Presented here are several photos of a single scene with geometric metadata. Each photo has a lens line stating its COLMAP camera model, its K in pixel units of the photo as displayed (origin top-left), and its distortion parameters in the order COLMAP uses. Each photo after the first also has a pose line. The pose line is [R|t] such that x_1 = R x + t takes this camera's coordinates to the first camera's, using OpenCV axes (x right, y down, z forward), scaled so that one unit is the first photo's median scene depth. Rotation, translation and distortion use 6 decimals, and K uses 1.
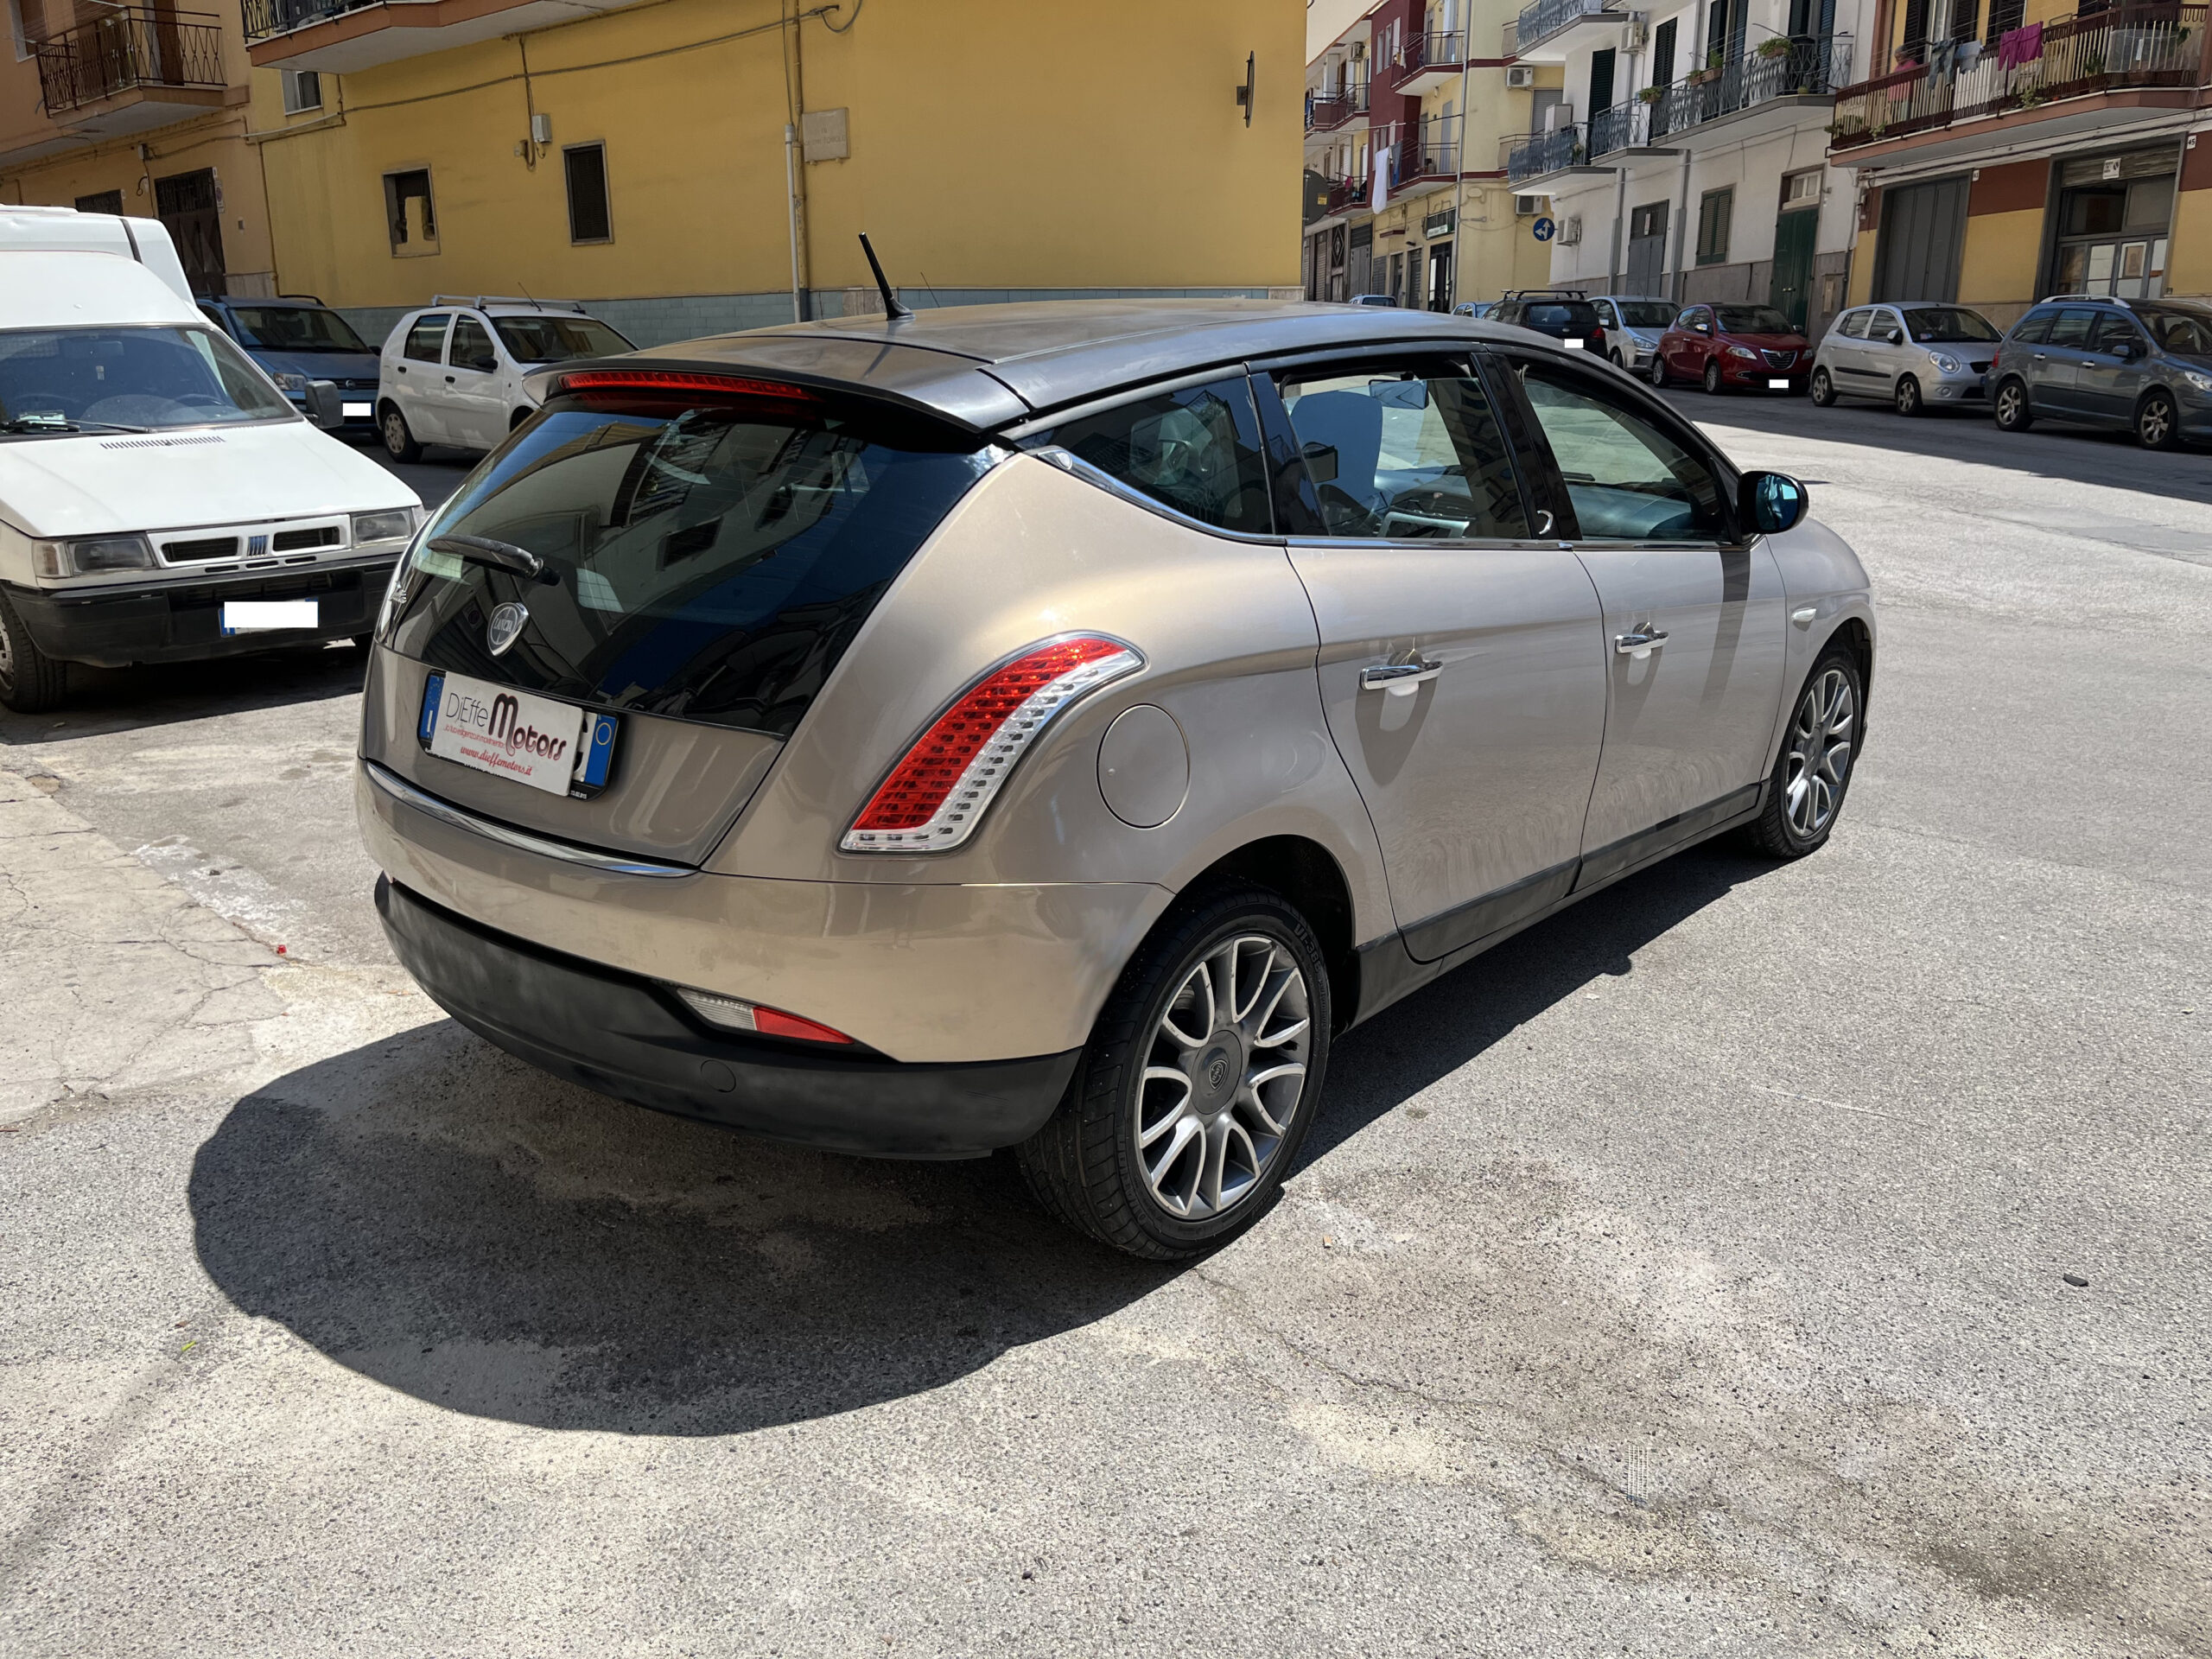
lens RADIAL K [[1693.9, 0, 1128.4], [0, 1693.9, 799.4], [0, 0, 1]] dist [0.093697, -0.143409]
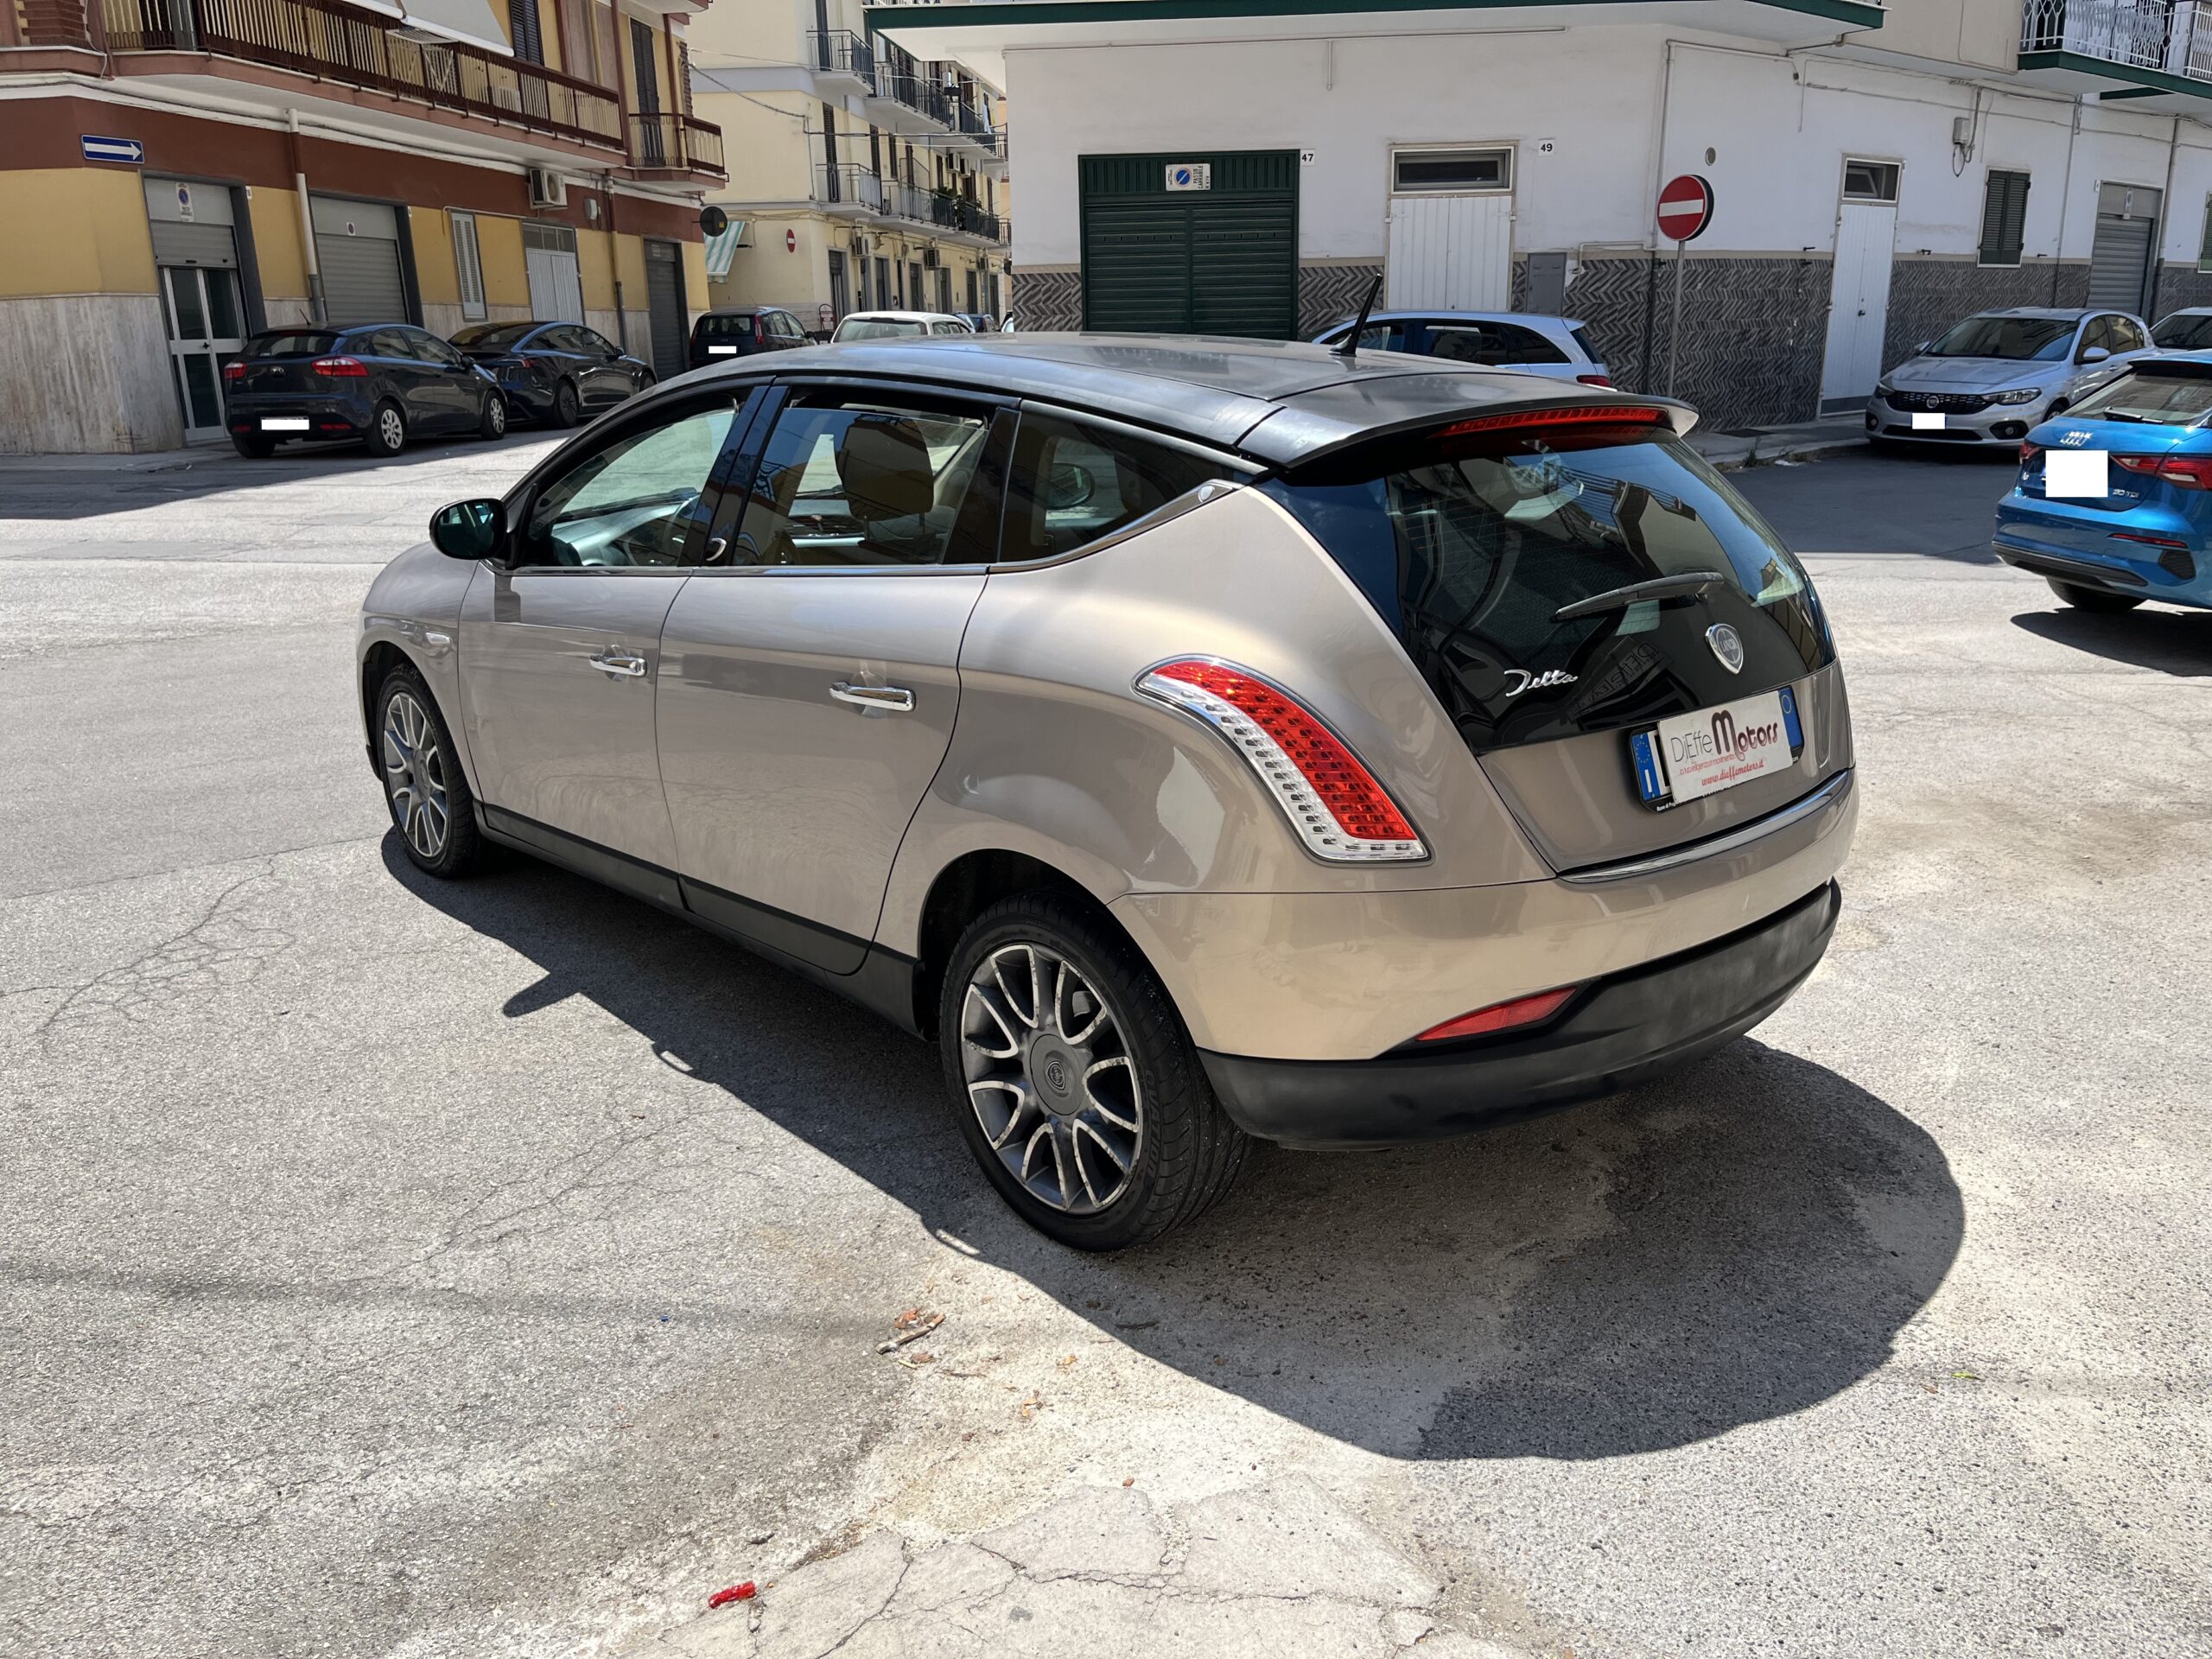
lens RADIAL K [[1689.2, 0, 1115.4], [0, 1689.2, 796.0], [0, 0, 1]] dist [0.090220, -0.134735]
pose [[0.125059, -0.264571, 0.956223, -0.241131], [0.270118, 0.936462, 0.223776, -0.058866], [-0.954671, 0.230308, 0.188578, 0.195929]]
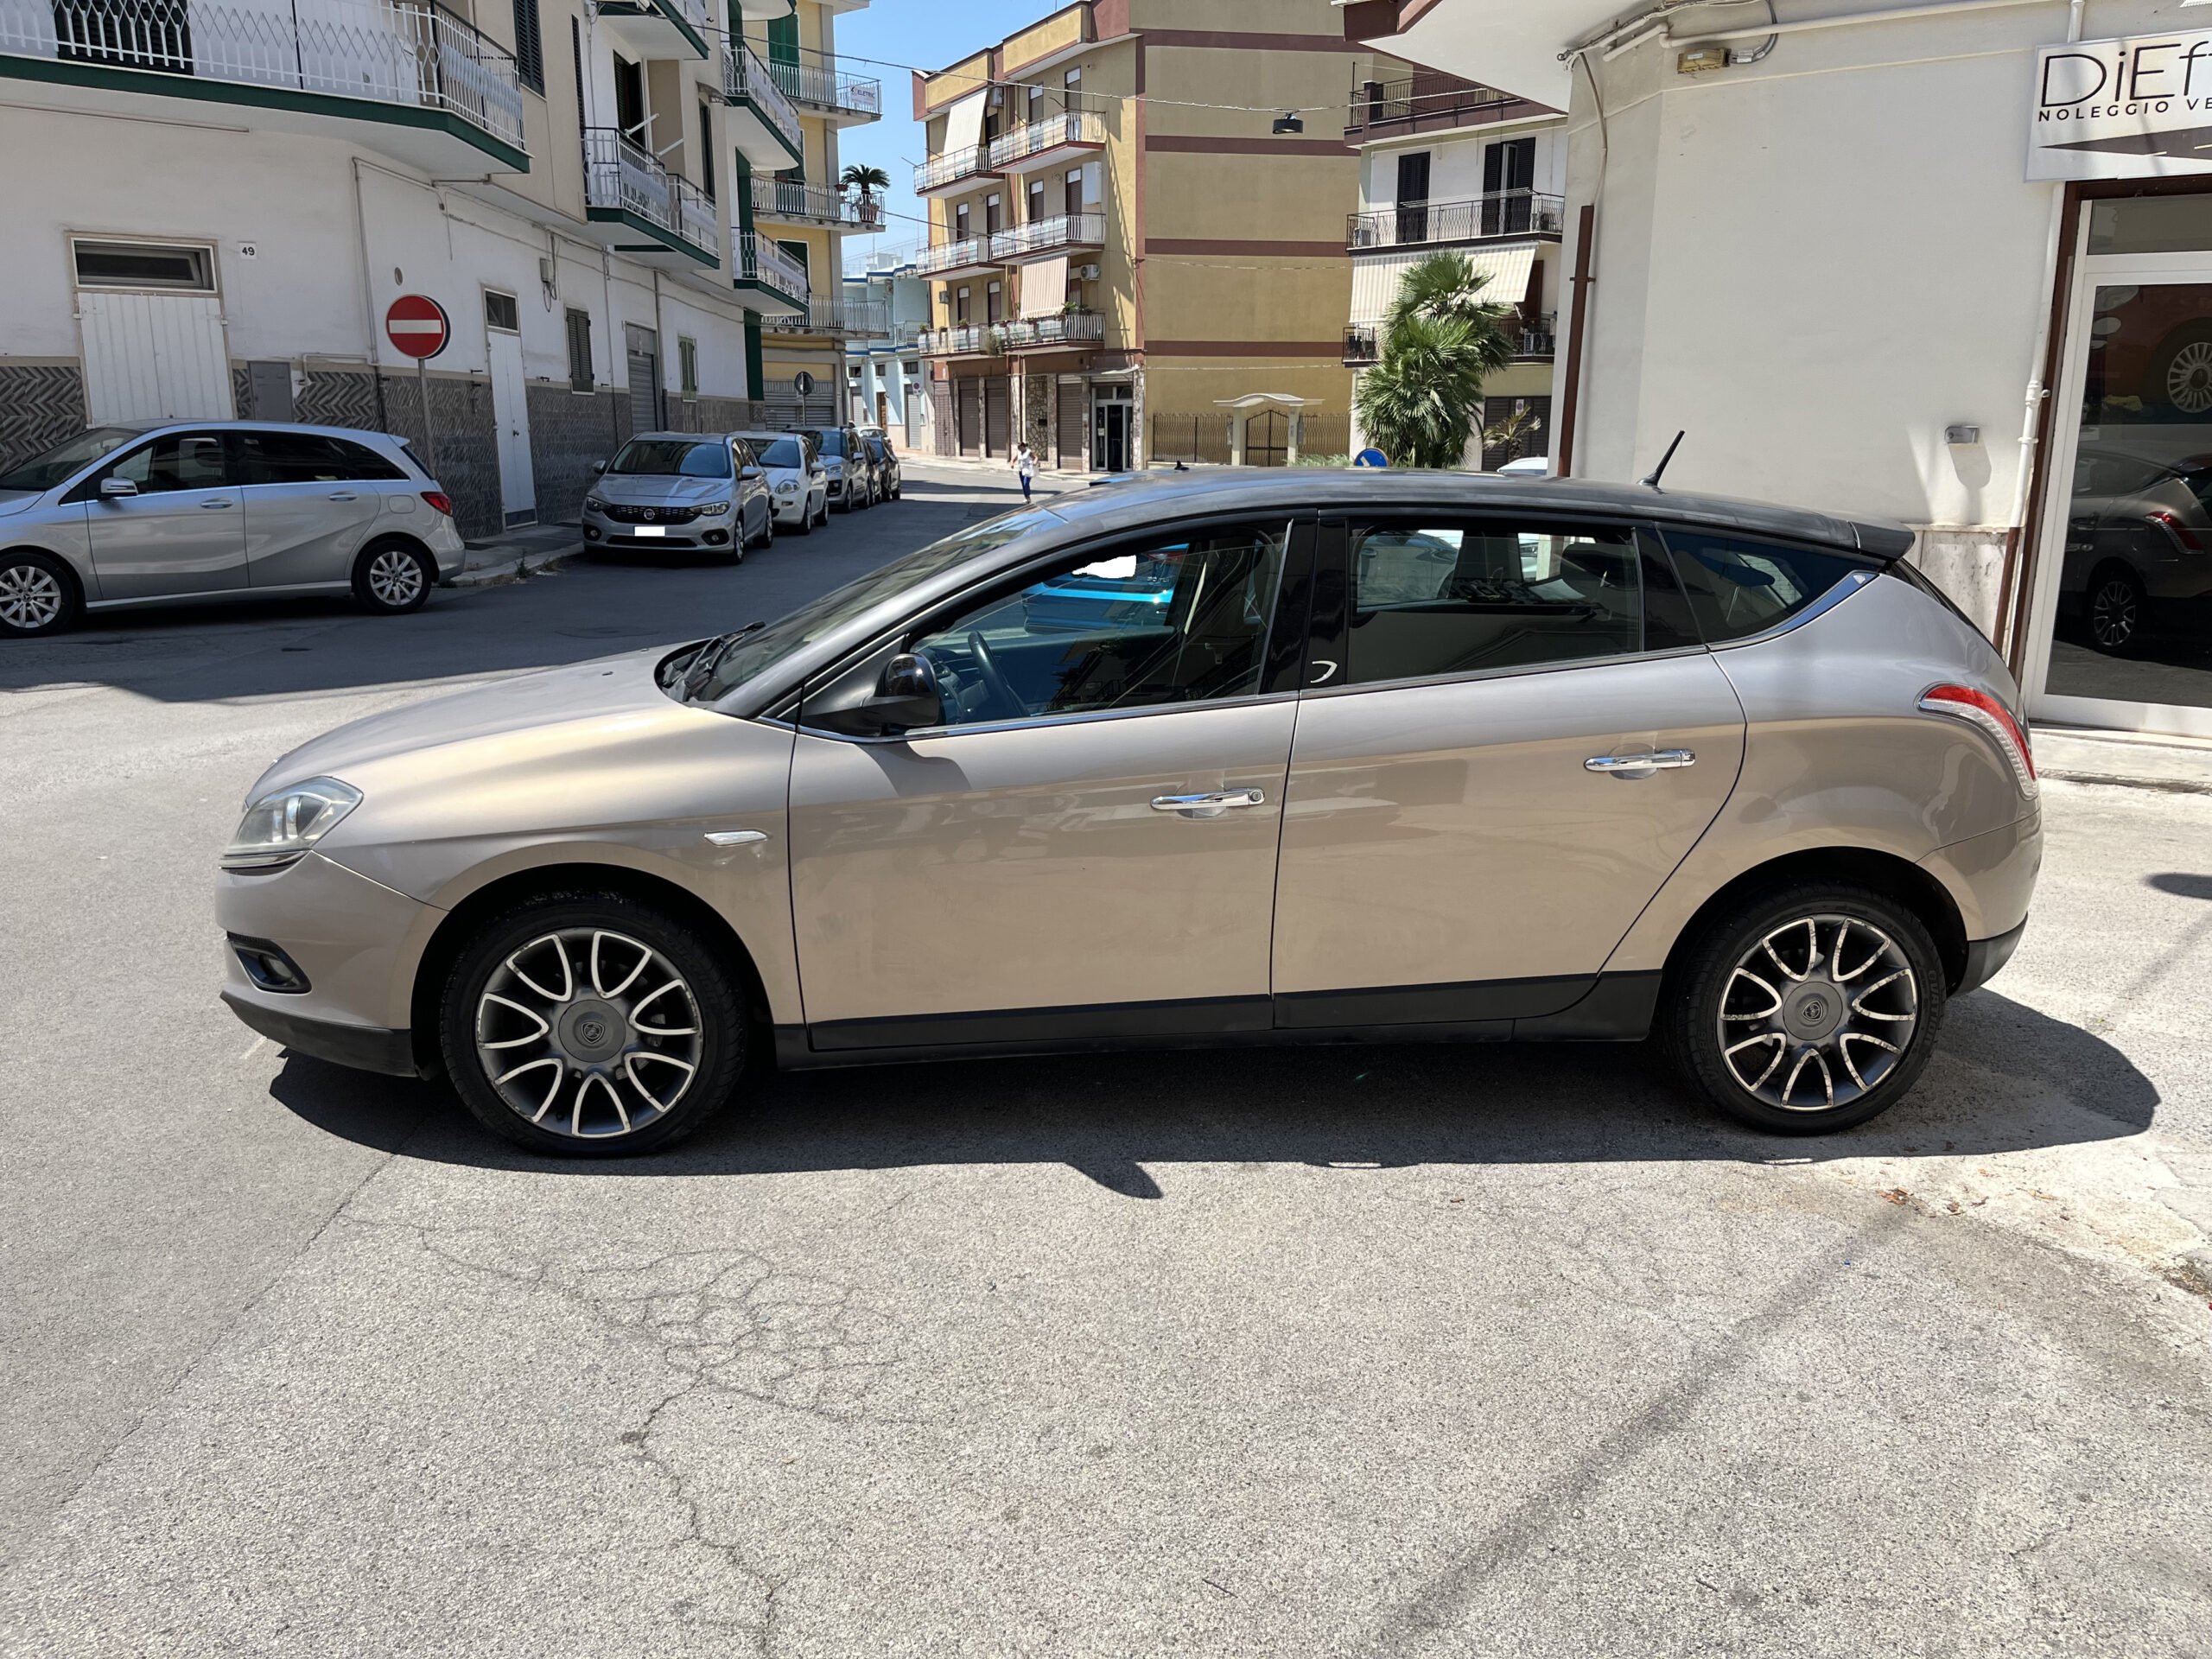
lens RADIAL K [[1689.2, 0, 1115.4], [0, 1689.2, 796.0], [0, 0, 1]] dist [0.090220, -0.134735]
pose [[-0.710911, -0.150285, 0.687037, -0.168343], [0.177651, 0.906846, 0.382191, -0.133558], [-0.680475, 0.393756, -0.617989, 0.455907]]
